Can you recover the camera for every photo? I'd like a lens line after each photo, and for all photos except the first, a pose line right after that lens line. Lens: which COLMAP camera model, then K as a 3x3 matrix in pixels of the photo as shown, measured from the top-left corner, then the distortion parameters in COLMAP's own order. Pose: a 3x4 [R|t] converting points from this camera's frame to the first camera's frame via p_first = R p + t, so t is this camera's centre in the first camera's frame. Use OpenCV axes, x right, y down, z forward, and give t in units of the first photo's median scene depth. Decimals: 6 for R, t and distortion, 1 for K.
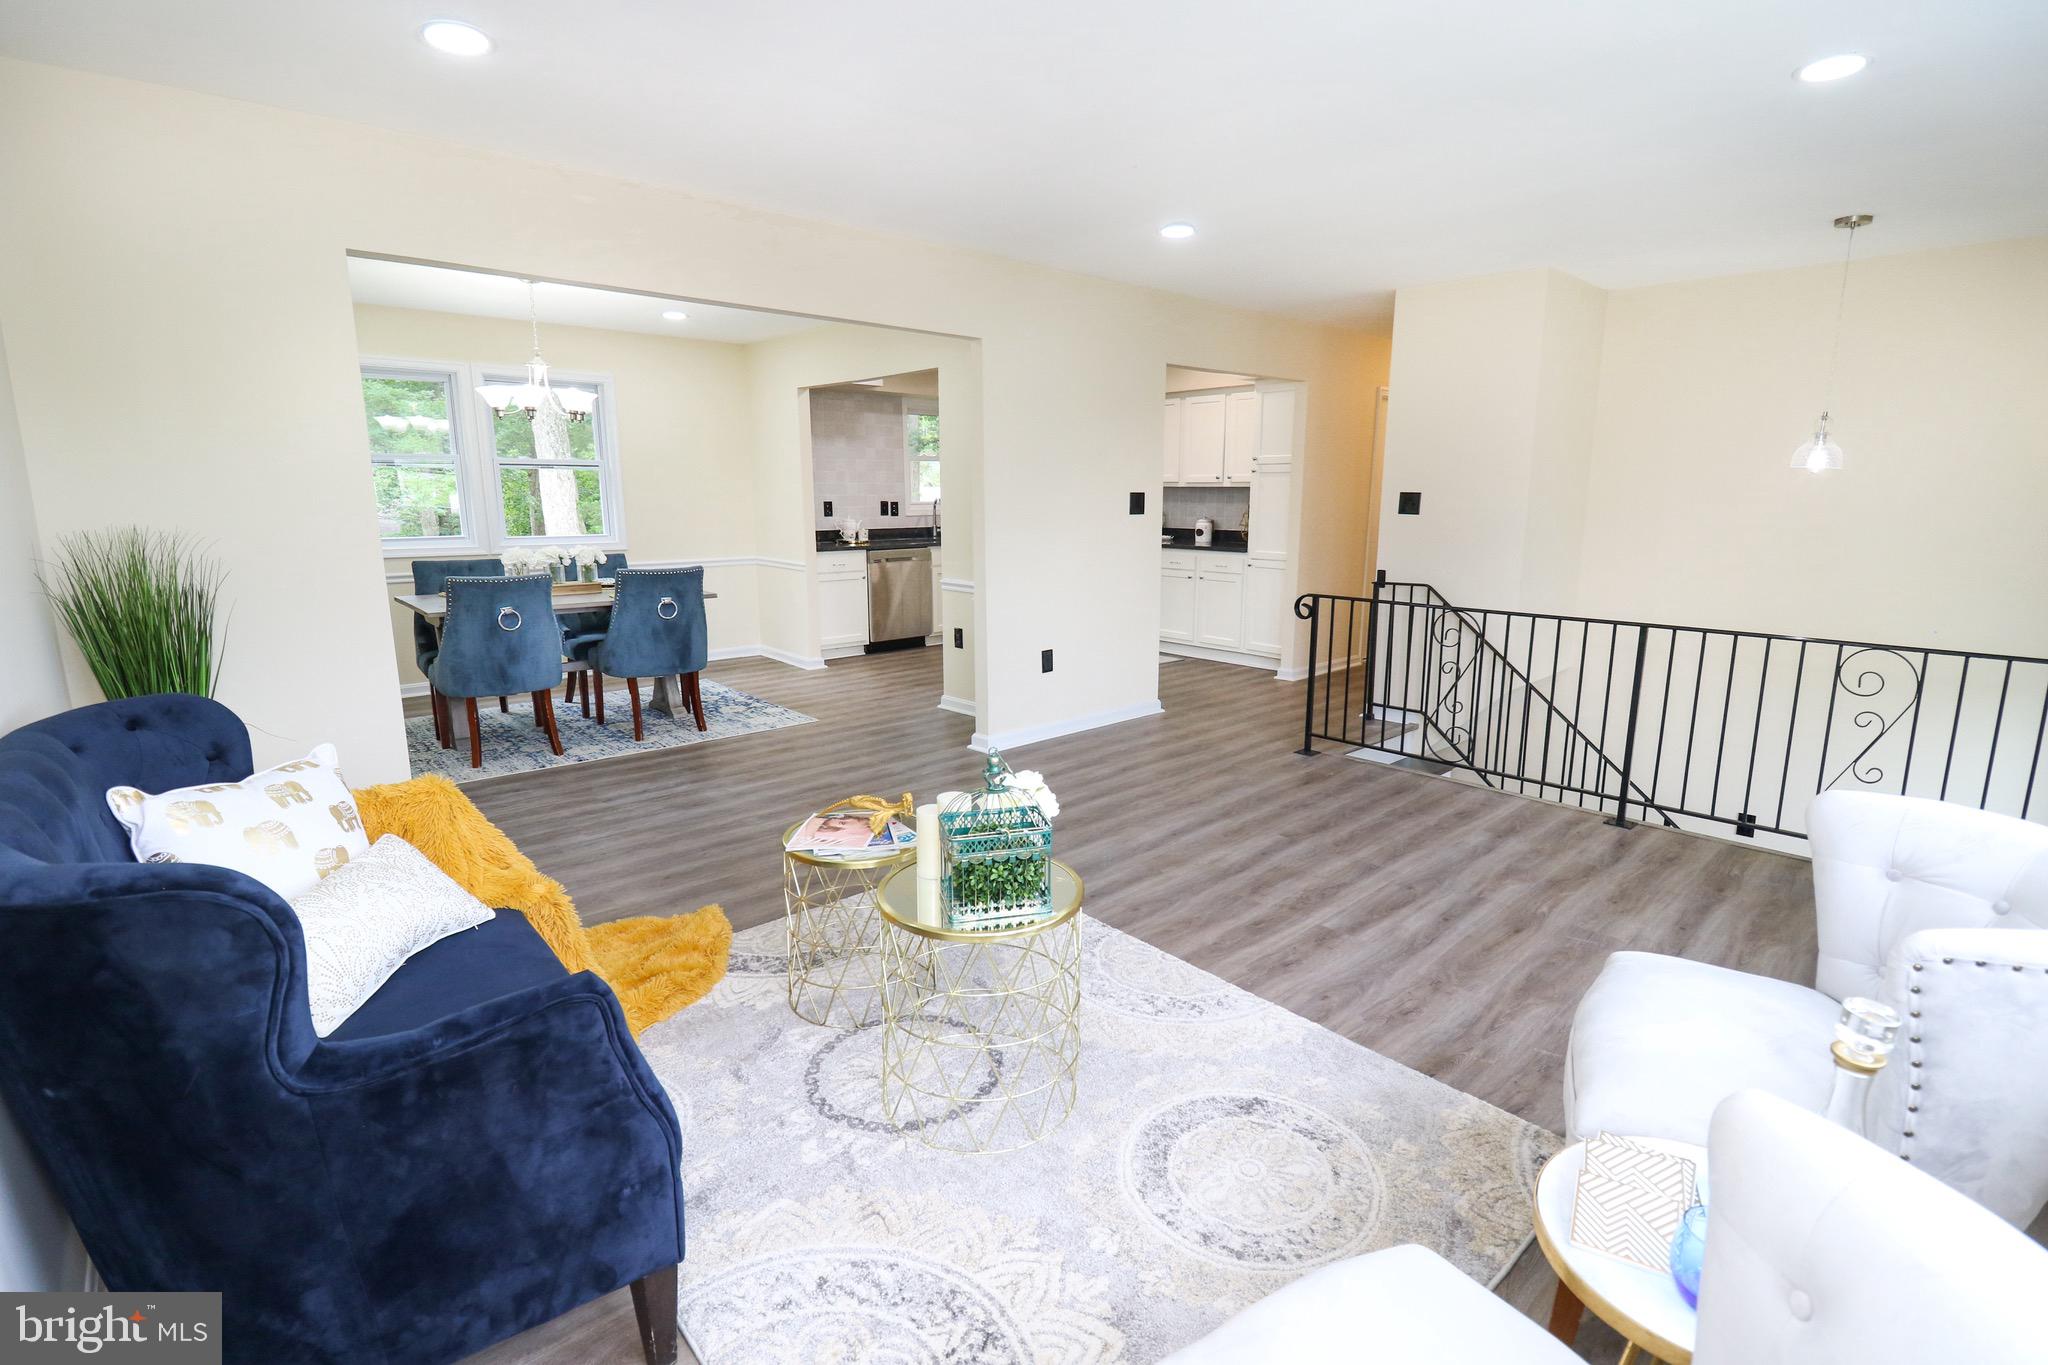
lens RADIAL K [[941.4, 0, 1024.0], [0, 941.4, 682.5], [0, 0, 1]] dist [0.001973, -0.010801]
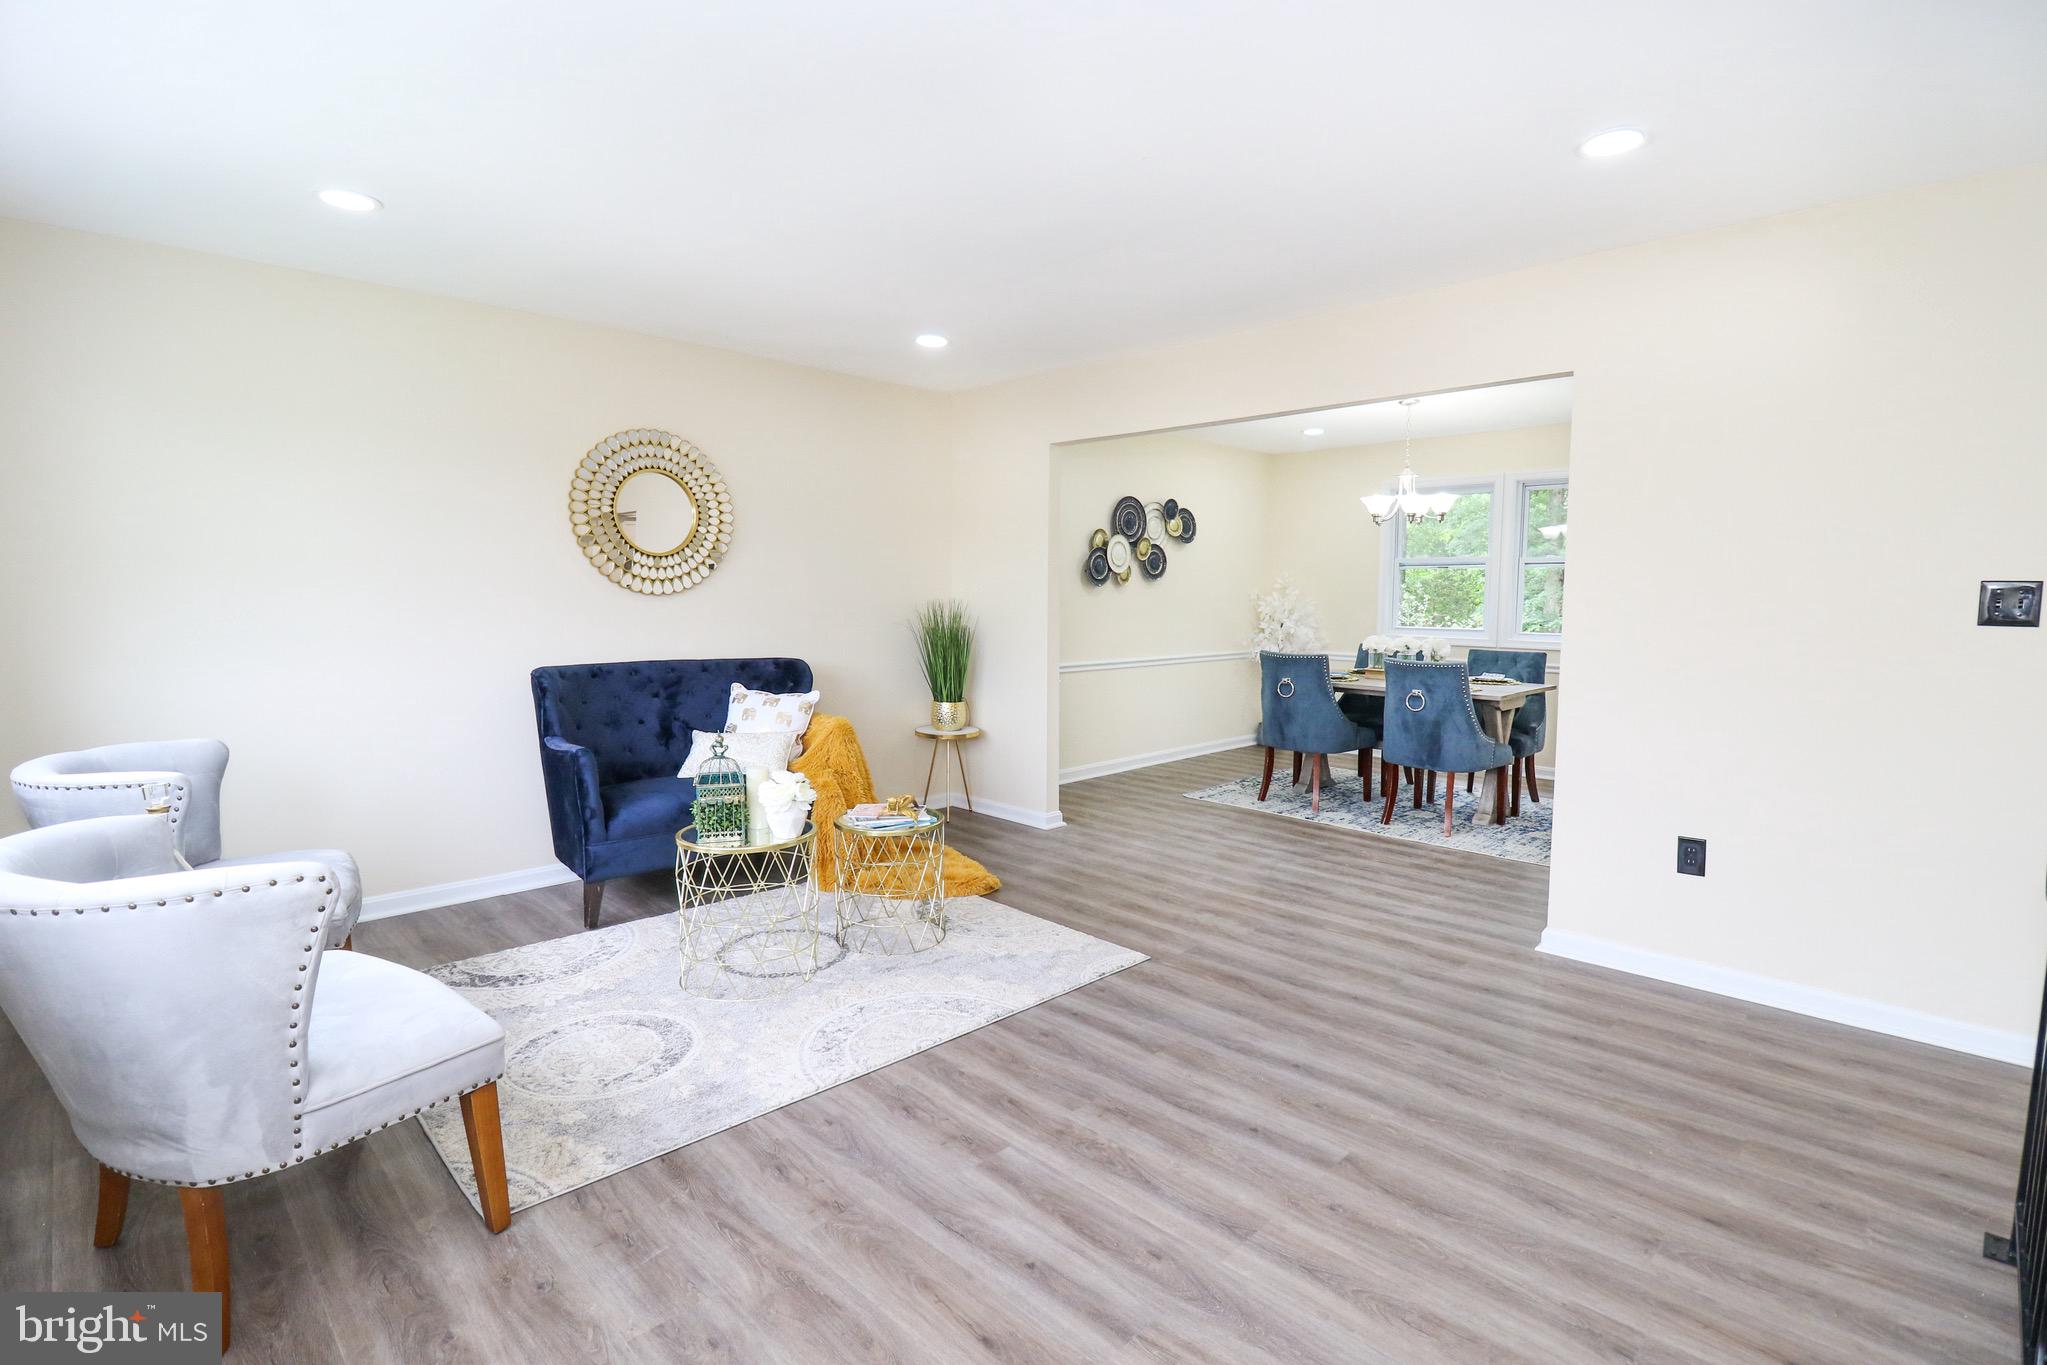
lens RADIAL K [[940.9, 0, 1023.5], [0, 940.9, 682.5], [0, 0, 1]] dist [0.001973, -0.010801]
pose [[0.057164, 0.092863, -0.994037, 0.747510], [-0.203935, 0.975757, 0.079427, -0.116670], [0.977314, 0.198179, 0.074717, 0.650111]]
